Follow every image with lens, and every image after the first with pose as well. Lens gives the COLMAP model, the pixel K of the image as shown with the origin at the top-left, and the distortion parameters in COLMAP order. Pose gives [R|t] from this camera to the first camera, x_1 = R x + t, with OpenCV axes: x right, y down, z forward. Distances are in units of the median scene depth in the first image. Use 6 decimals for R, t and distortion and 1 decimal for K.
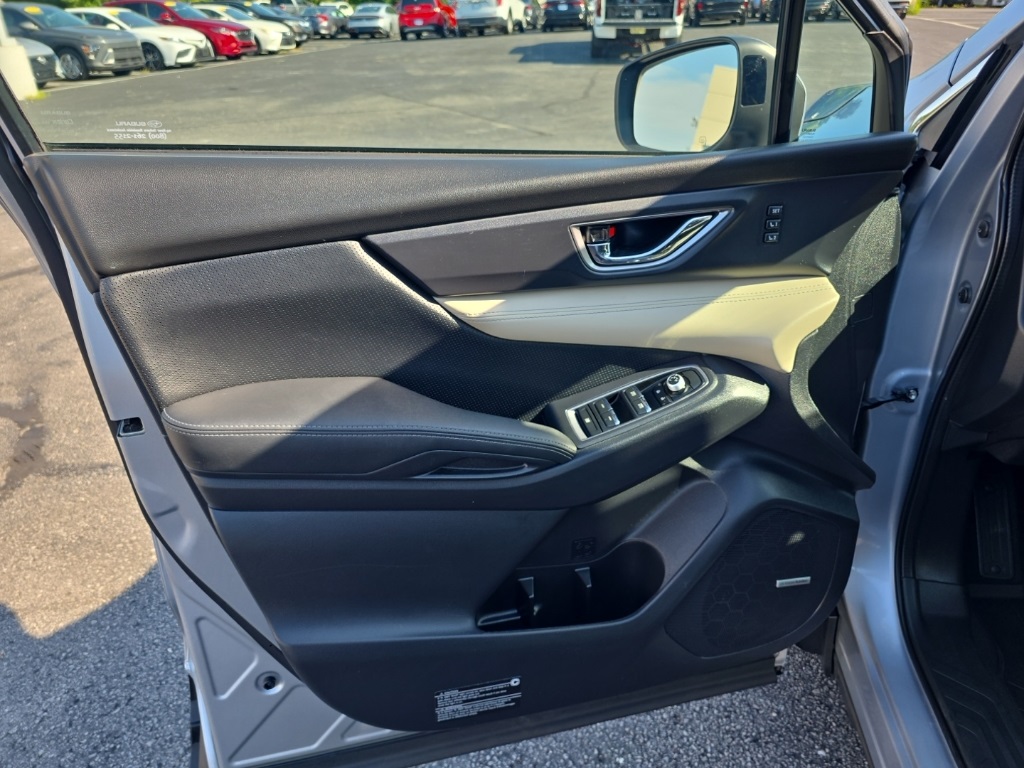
lens RADIAL K [[703.4, 0, 504.8], [0, 703.4, 382.5], [0, 0, 1]] dist [0.049586, -0.064227]
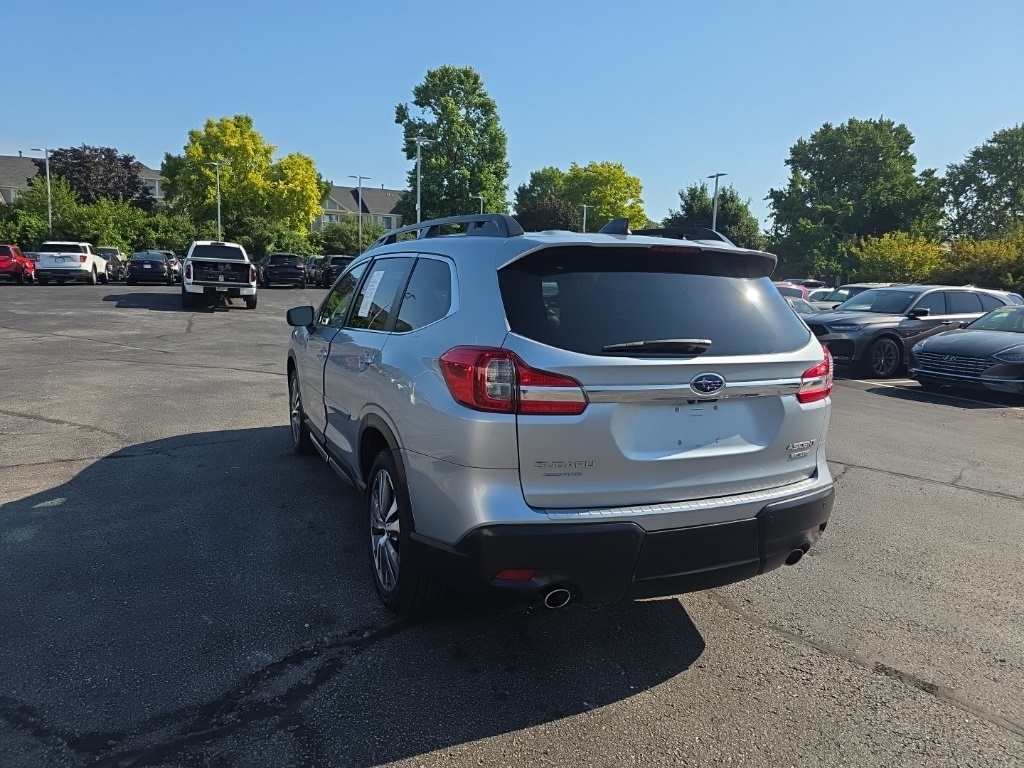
lens RADIAL K [[690.8, 0, 509.8], [0, 690.8, 378.9], [0, 0, 1]] dist [0.057605, -0.058377]
pose [[0.840427, -0.020371, 0.541541, -0.060689], [0.196230, 0.942920, -0.269064, 0.104575], [-0.505149, 0.332395, 0.796453, -0.223986]]
